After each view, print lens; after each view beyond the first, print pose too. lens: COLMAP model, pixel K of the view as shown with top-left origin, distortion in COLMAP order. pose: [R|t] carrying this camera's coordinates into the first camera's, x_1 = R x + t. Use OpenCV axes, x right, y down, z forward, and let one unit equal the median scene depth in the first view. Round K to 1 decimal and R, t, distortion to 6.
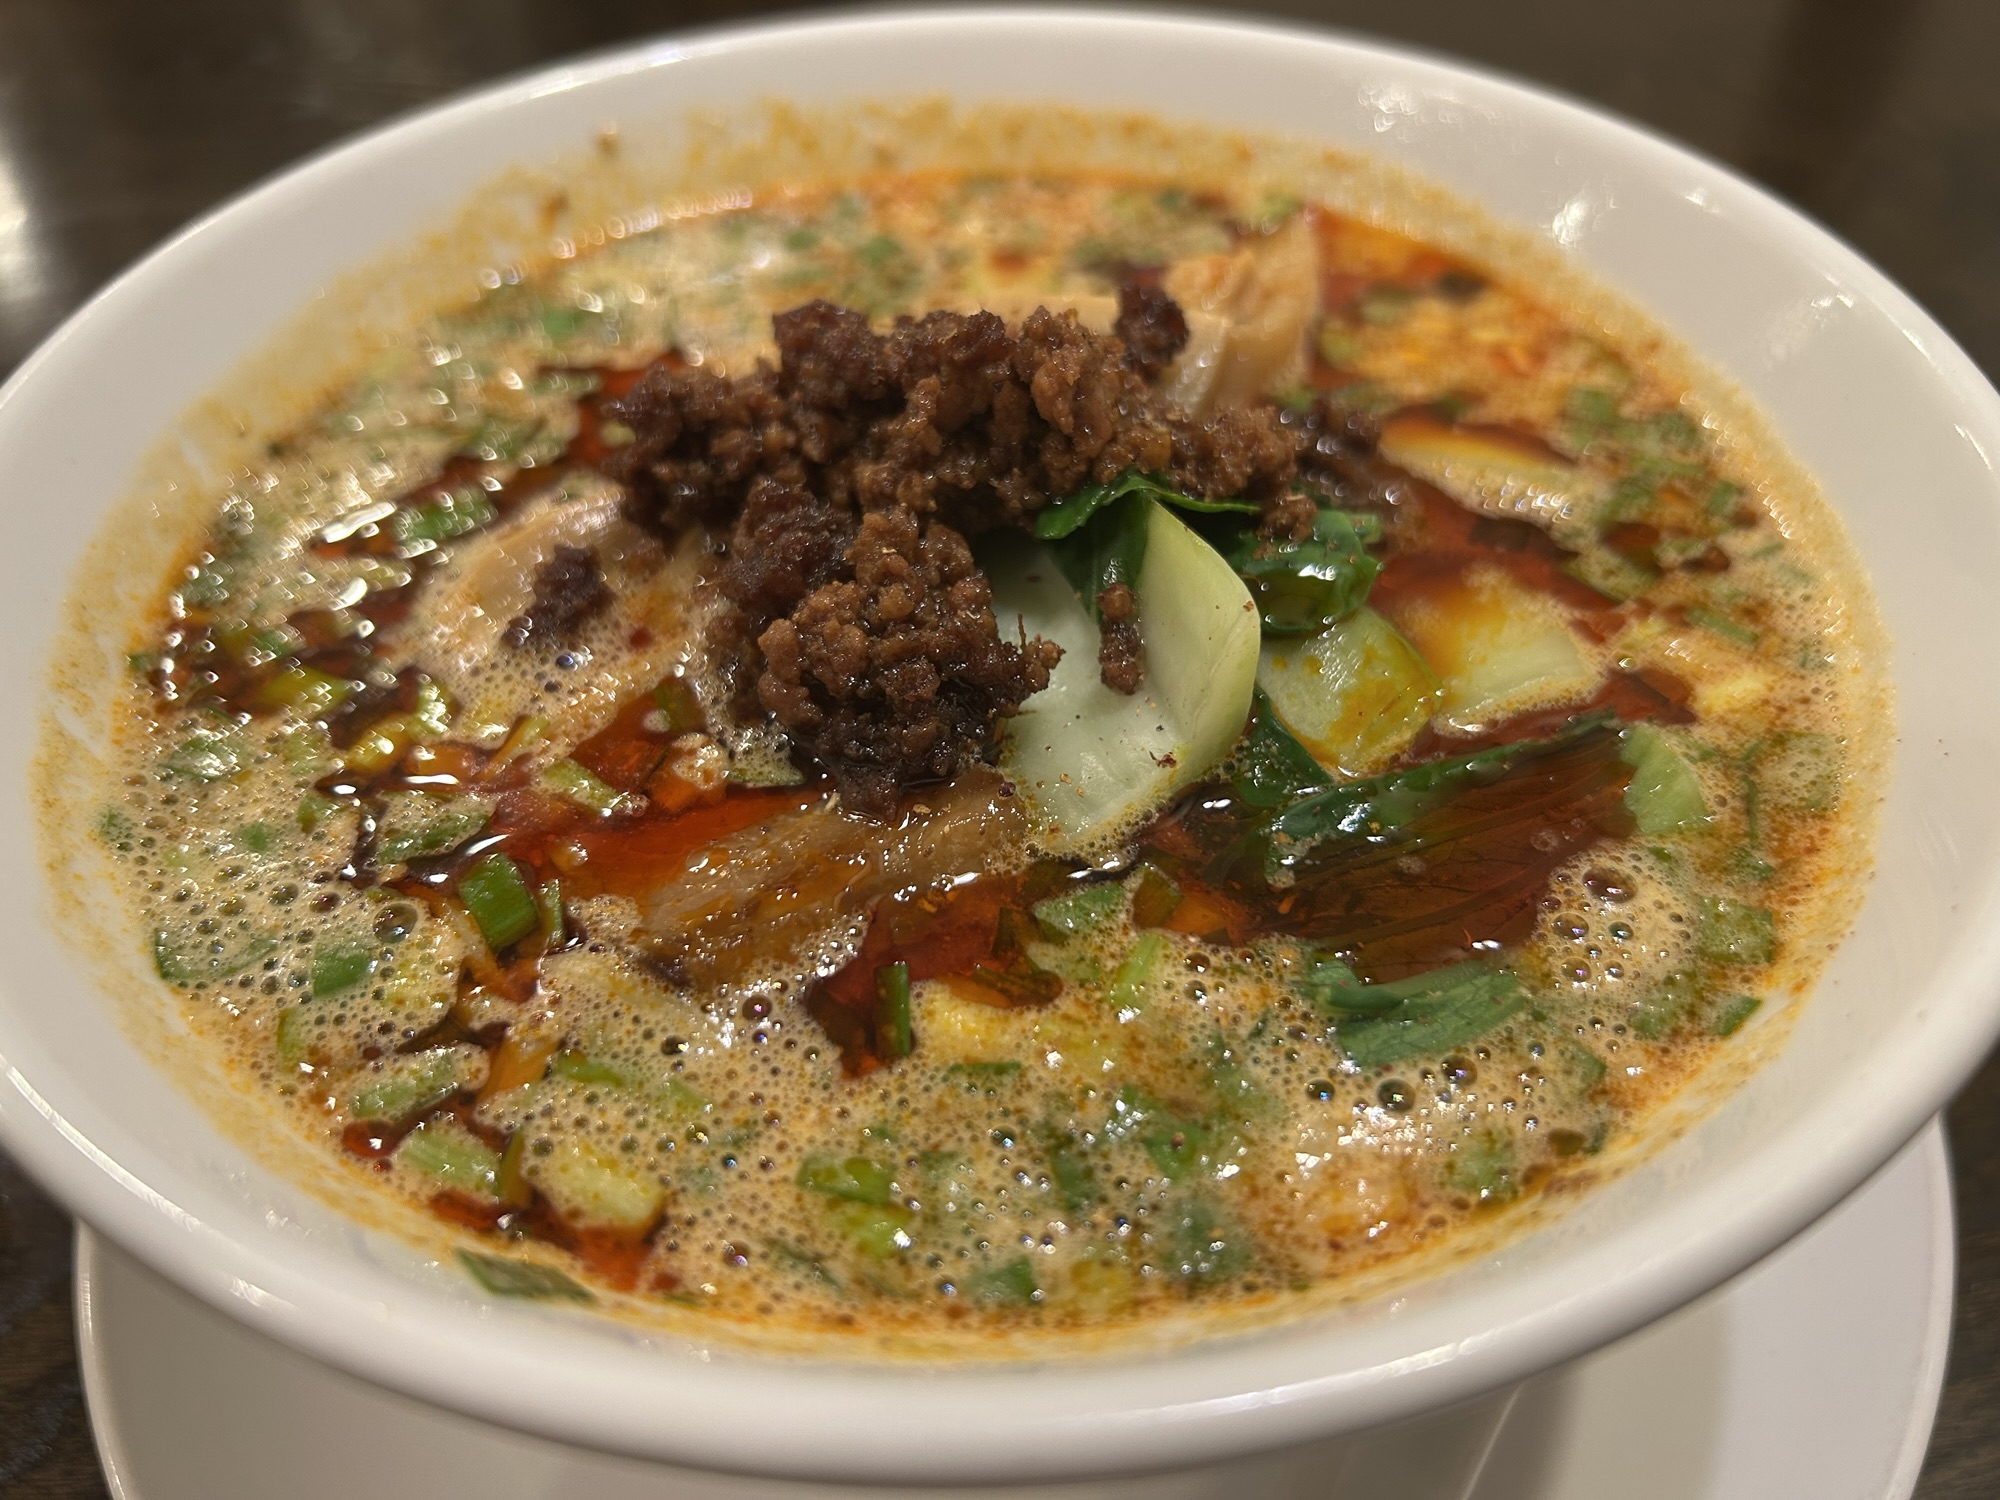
lens RADIAL K [[1565.2, 0, 1000.0], [0, 1565.2, 750.0], [0, 0, 1]] dist [0.003342, -0.081644]
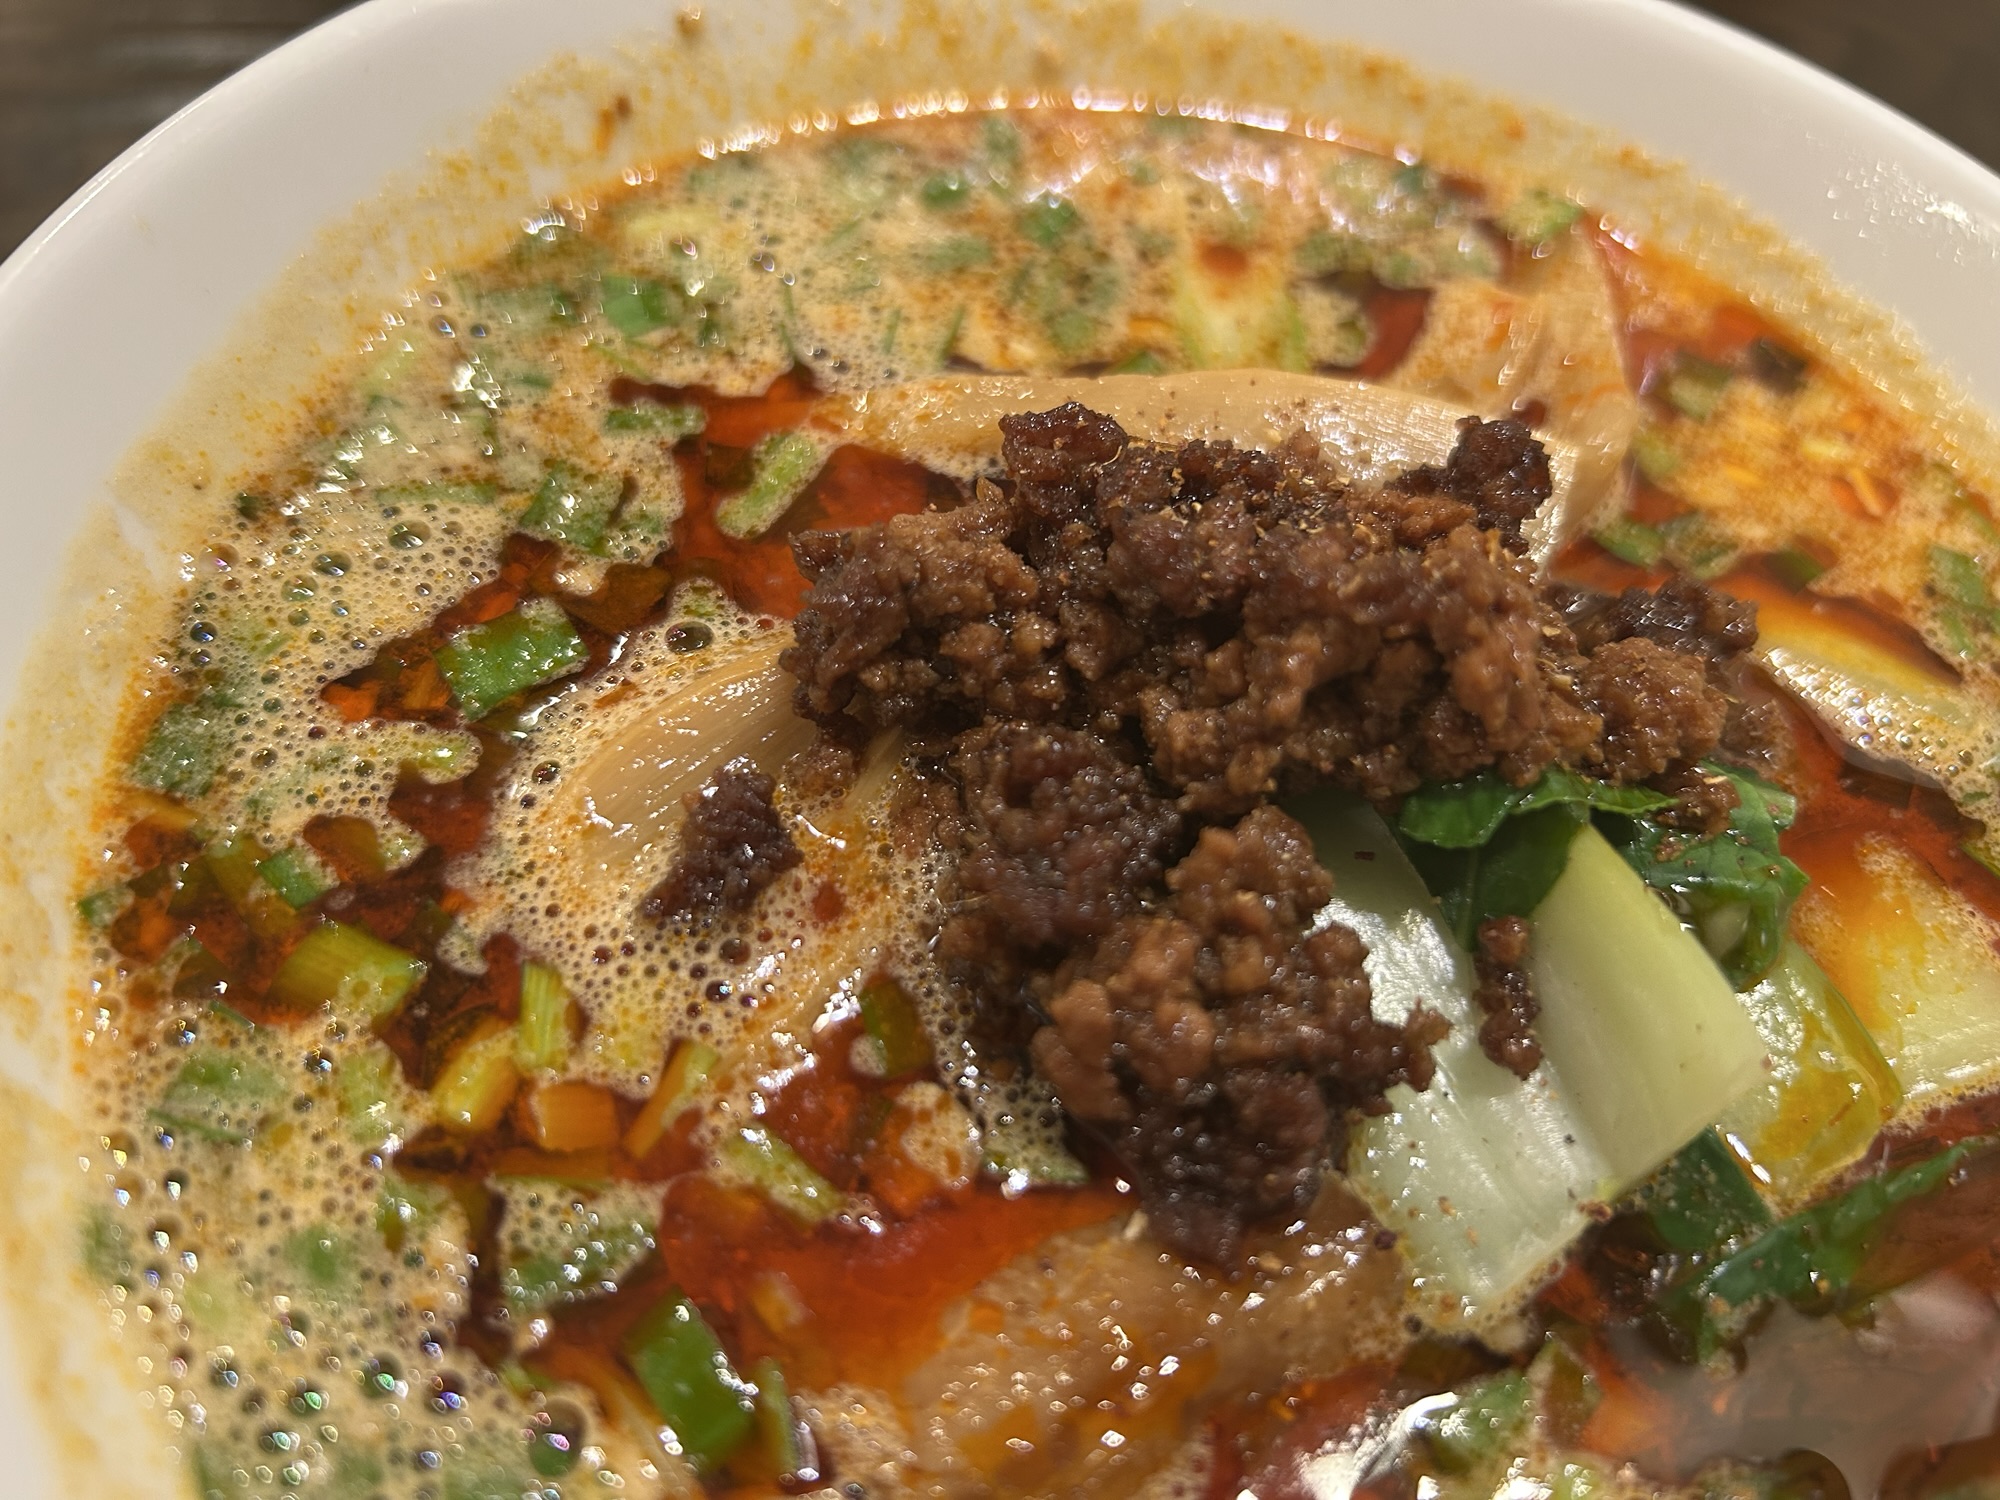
lens RADIAL K [[1565.2, 0, 1000.0], [0, 1565.2, 750.0], [0, 0, 1]] dist [0.003342, -0.081644]
pose [[0.989929, 0.059945, 0.128248, -0.250175], [-0.083281, 0.979174, 0.185154, -0.284323], [-0.114478, -0.193969, 0.974305, 0.302347]]
